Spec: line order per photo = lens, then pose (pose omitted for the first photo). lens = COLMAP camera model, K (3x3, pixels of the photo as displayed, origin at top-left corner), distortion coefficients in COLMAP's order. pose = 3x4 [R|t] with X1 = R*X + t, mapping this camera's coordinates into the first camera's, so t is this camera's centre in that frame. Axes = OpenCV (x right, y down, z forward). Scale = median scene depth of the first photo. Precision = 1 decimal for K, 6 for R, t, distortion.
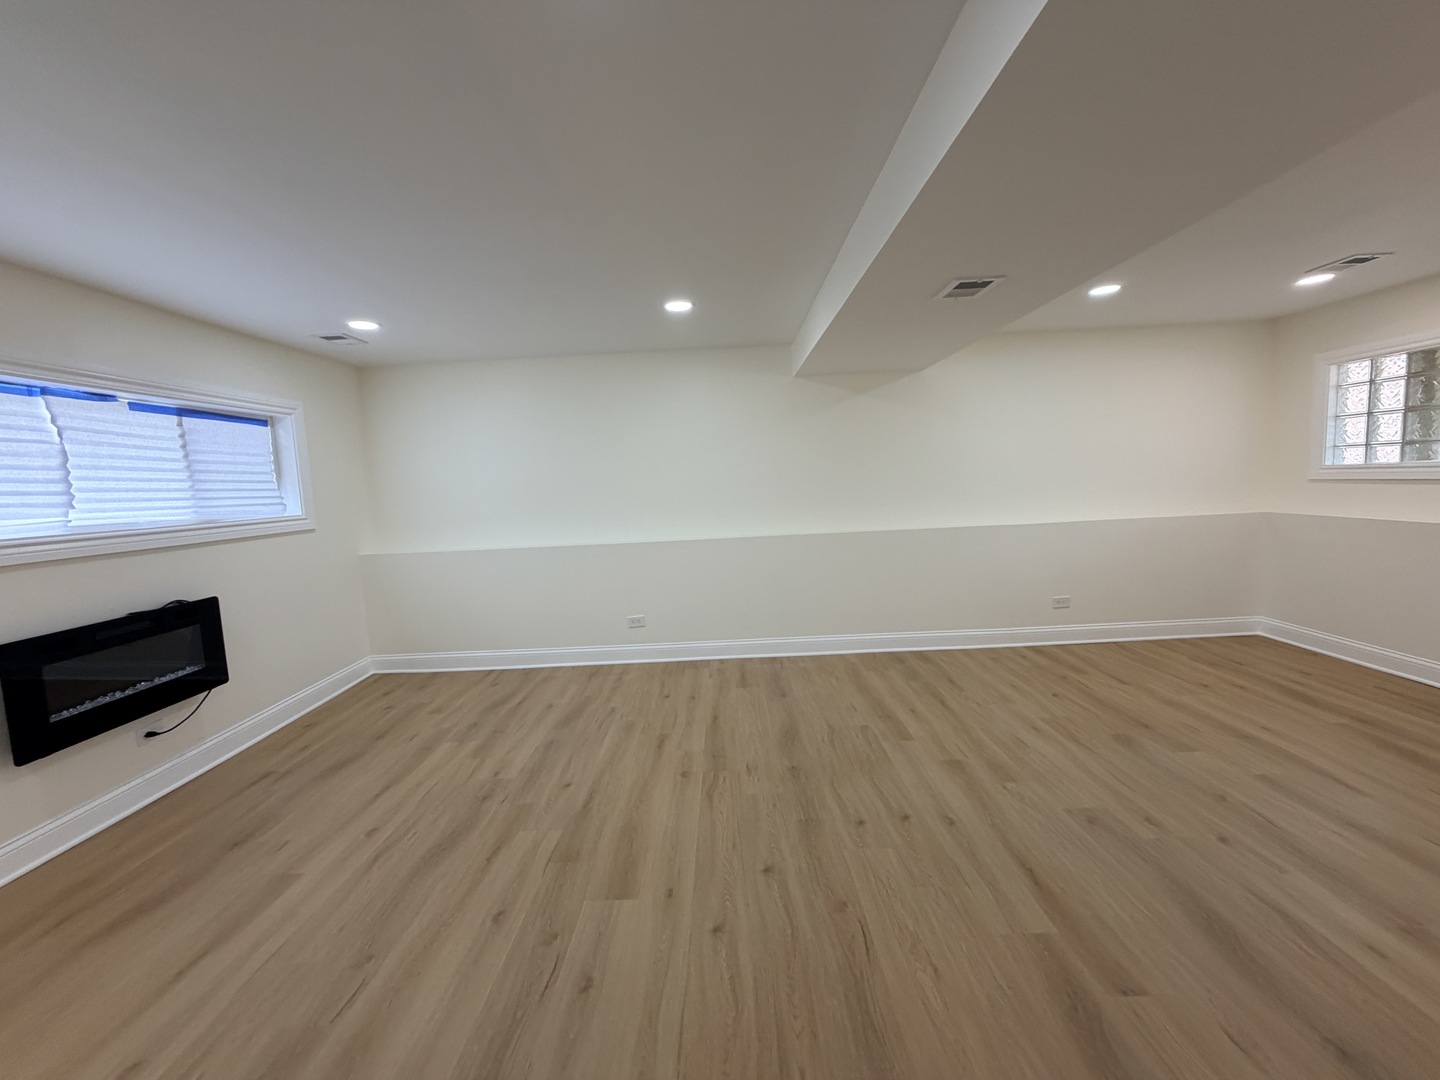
lens RADIAL K [[573.6, 0, 719.5], [0, 573.6, 537.5], [0, 0, 1]] dist [0.002073, -0.000785]
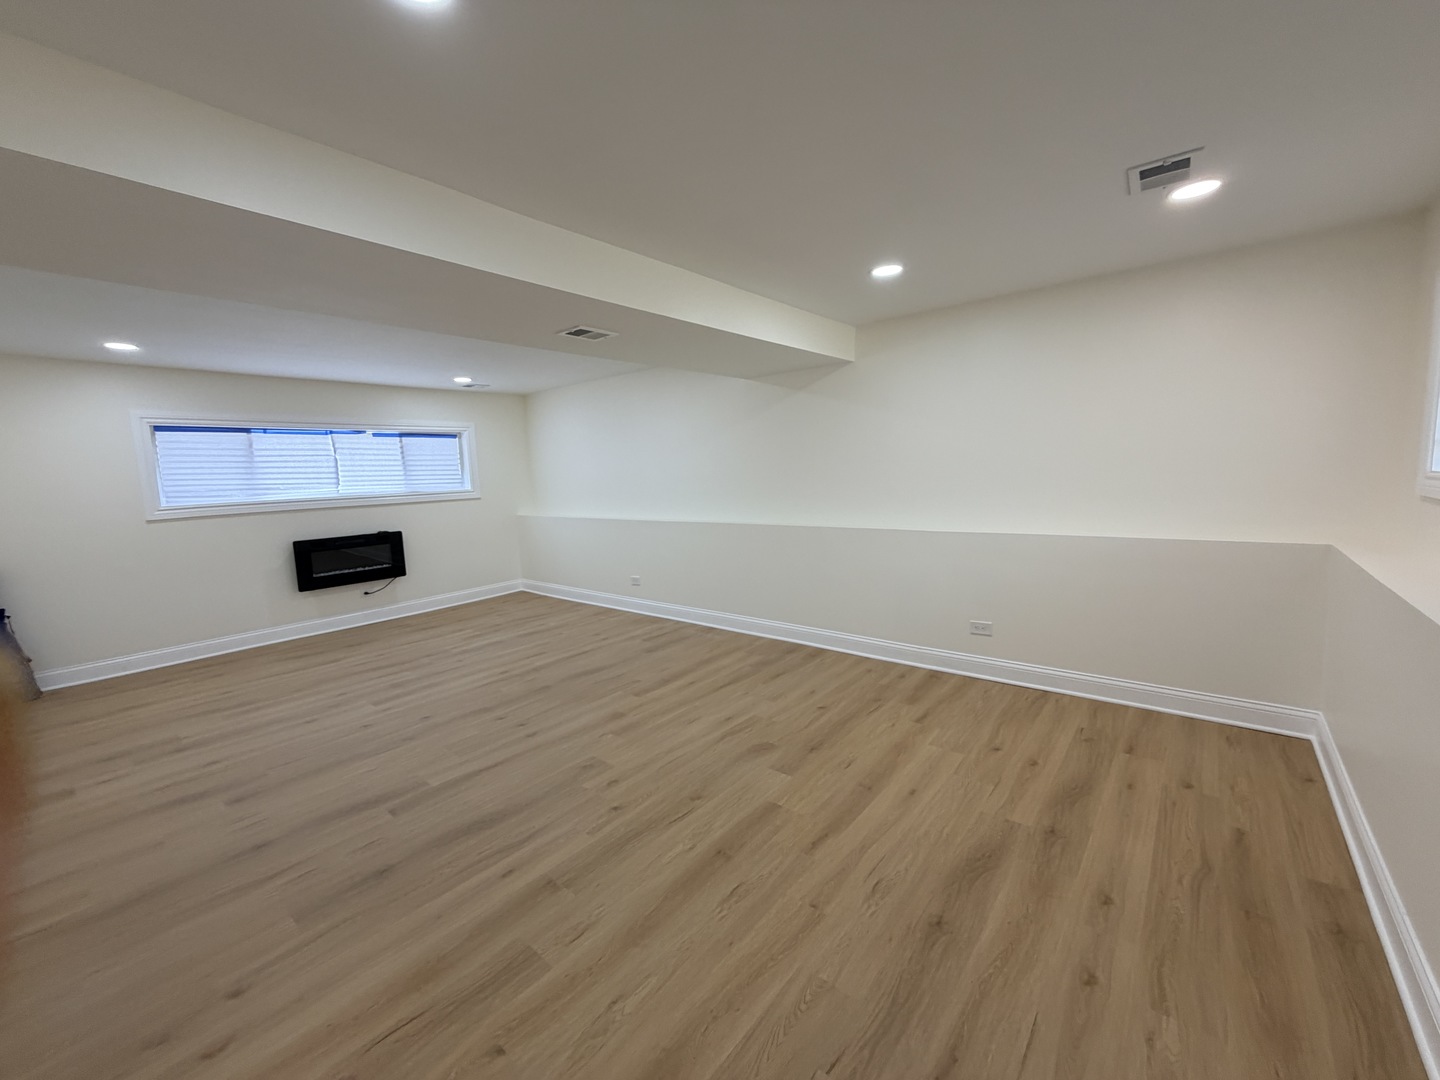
lens RADIAL K [[573.6, 0, 723.8], [0, 573.6, 542.7], [0, 0, 1]] dist [0.002073, -0.000785]
pose [[0.776293, 0.097727, -0.622750, 1.149938], [-0.061421, 0.994935, 0.079570, -0.077604], [0.627372, -0.023520, 0.778364, 0.164035]]
